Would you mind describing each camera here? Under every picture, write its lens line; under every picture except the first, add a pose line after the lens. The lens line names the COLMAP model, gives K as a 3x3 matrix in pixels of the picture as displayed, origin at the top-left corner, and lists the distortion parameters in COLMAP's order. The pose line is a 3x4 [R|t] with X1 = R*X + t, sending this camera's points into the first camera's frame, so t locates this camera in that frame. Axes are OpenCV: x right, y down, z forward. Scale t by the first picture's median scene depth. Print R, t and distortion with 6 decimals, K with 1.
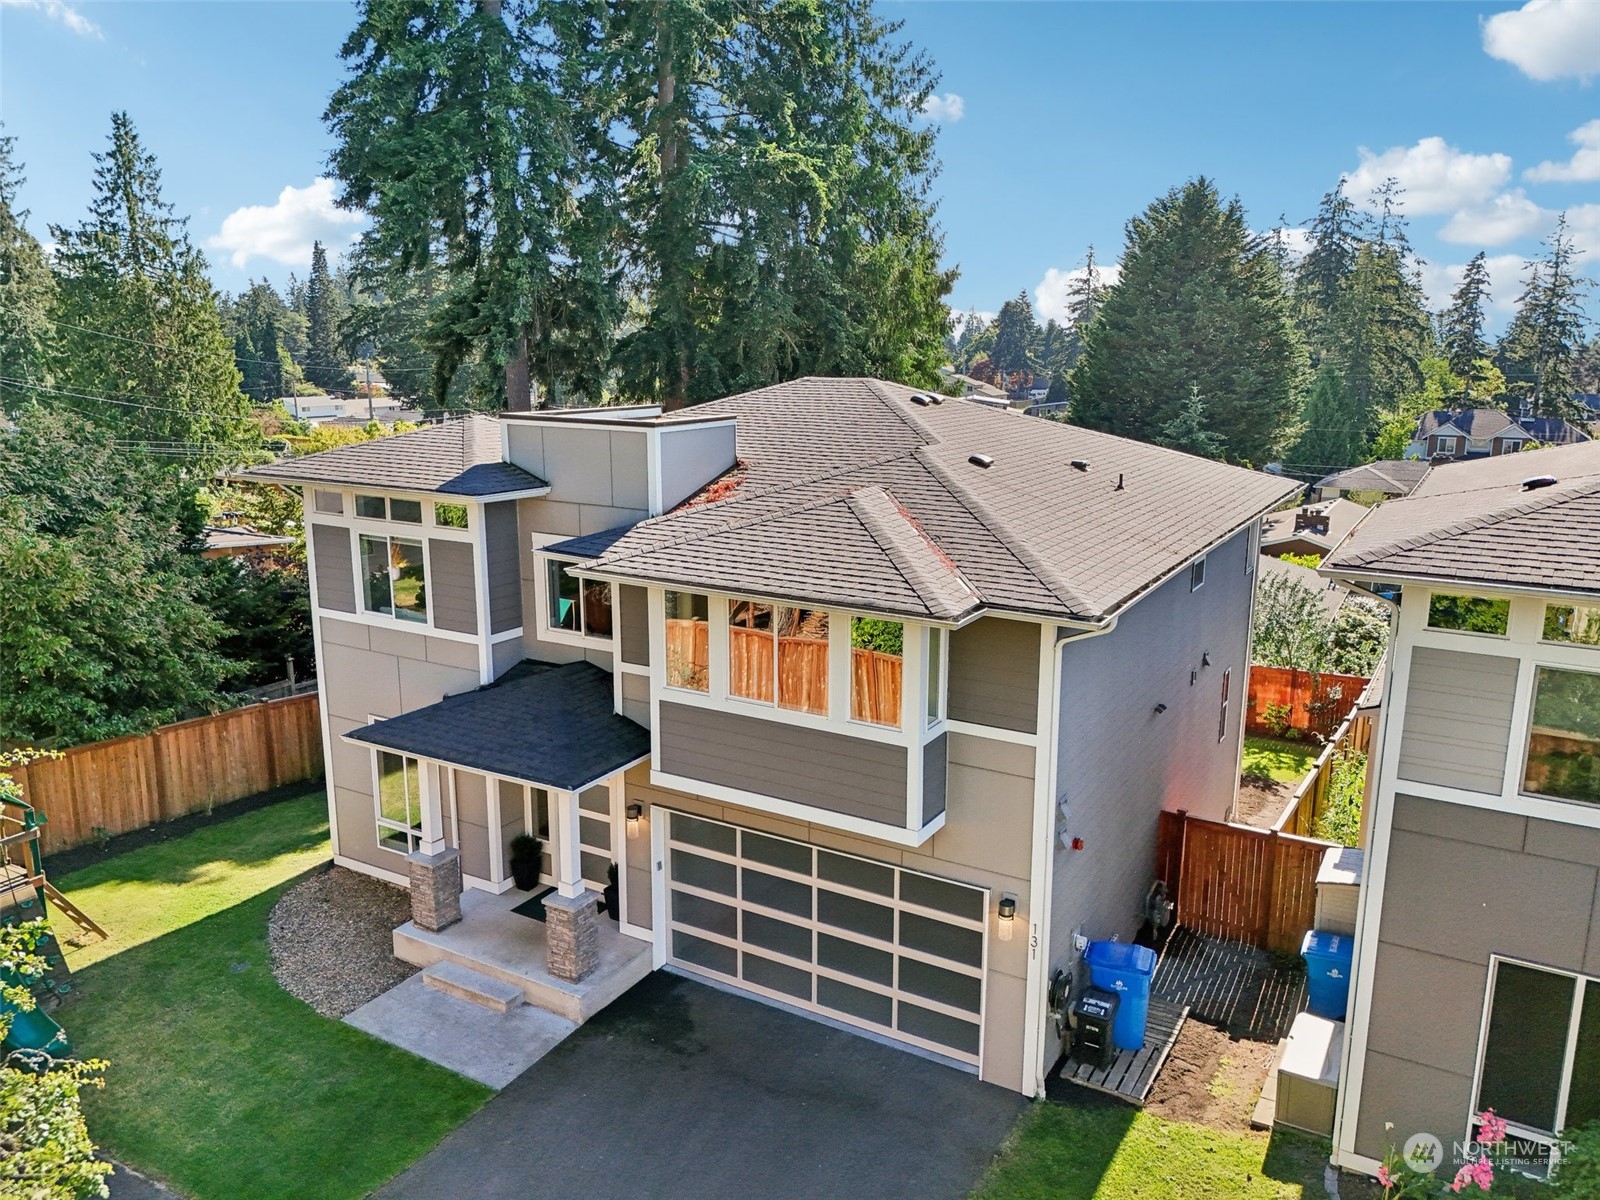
lens RADIAL K [[1199.2, 0, 799.0], [0, 1199.2, 600.9], [0, 0, 1]] dist [0.057915, -0.051694]
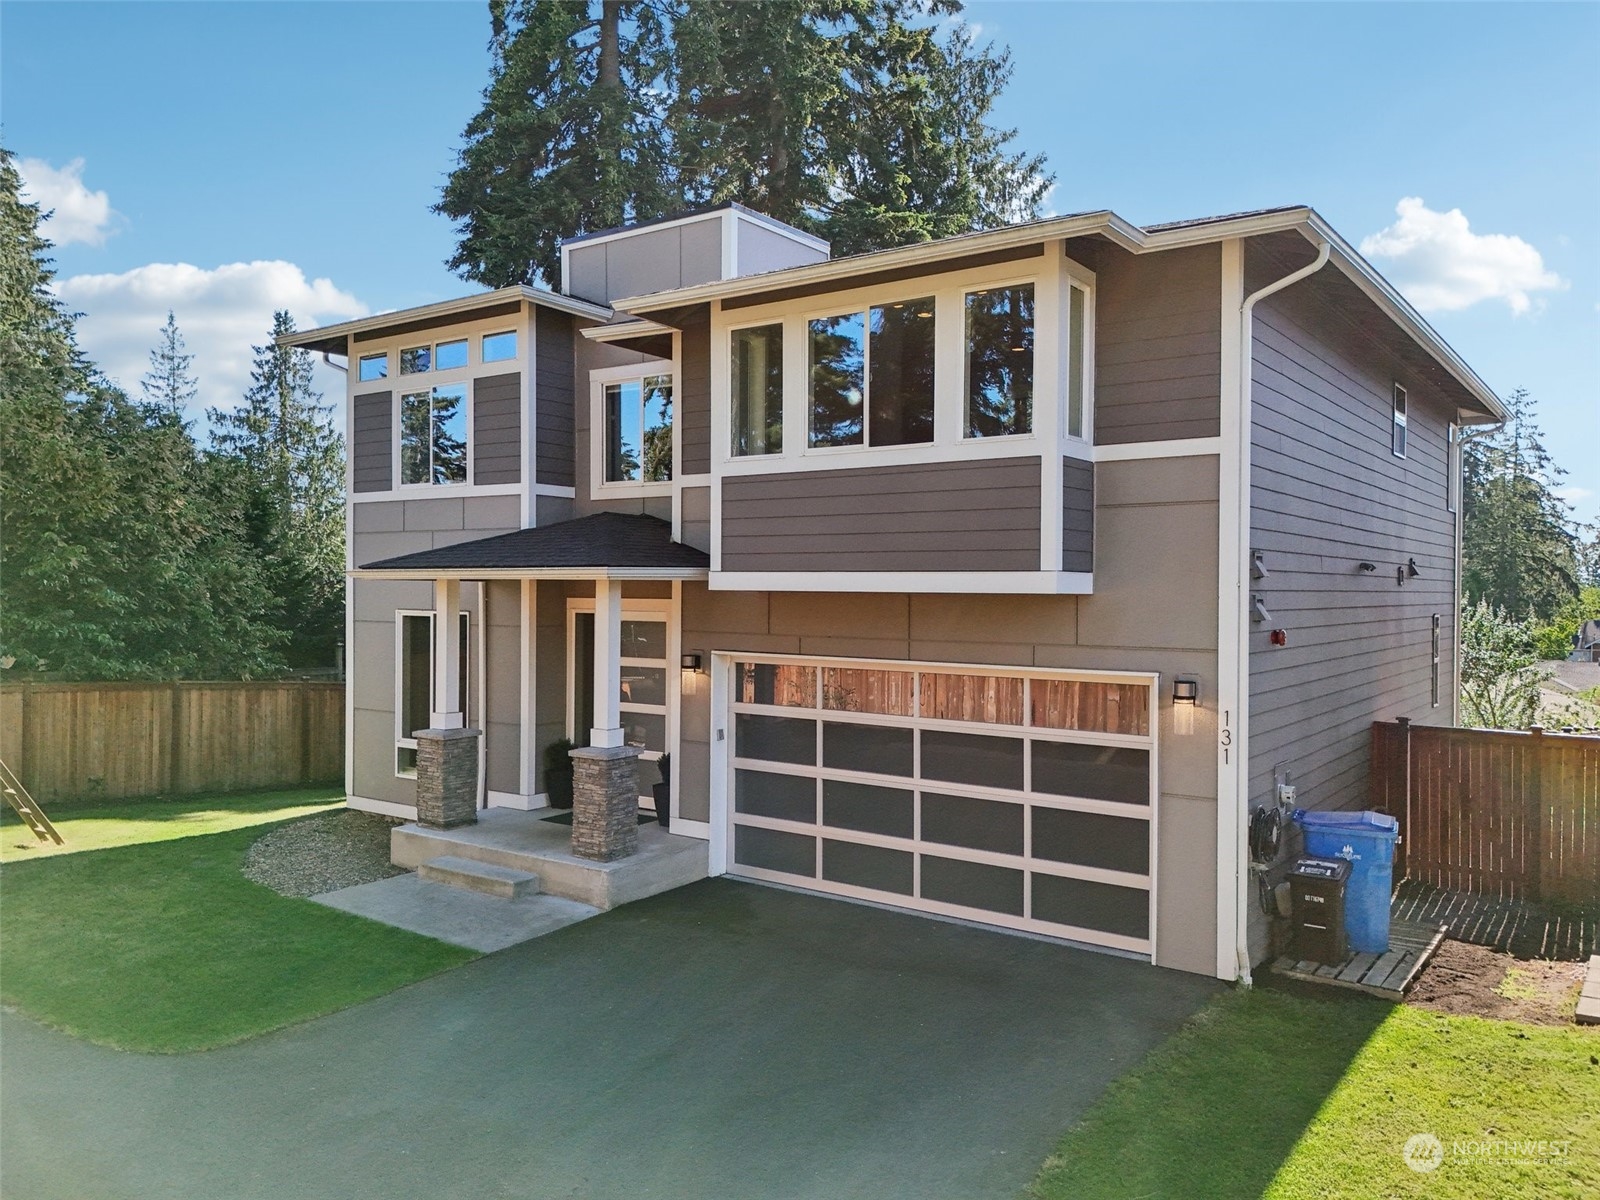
lens RADIAL K [[1199.2, 0, 799.9], [0, 1199.2, 602.2], [0, 0, 1]] dist [0.057915, -0.051694]
pose [[0.995564, 0.003128, -0.094038, 0.009089], [-0.022353, 0.978695, -0.204099, 0.286422], [0.091396, 0.205296, 0.974423, 0.215143]]
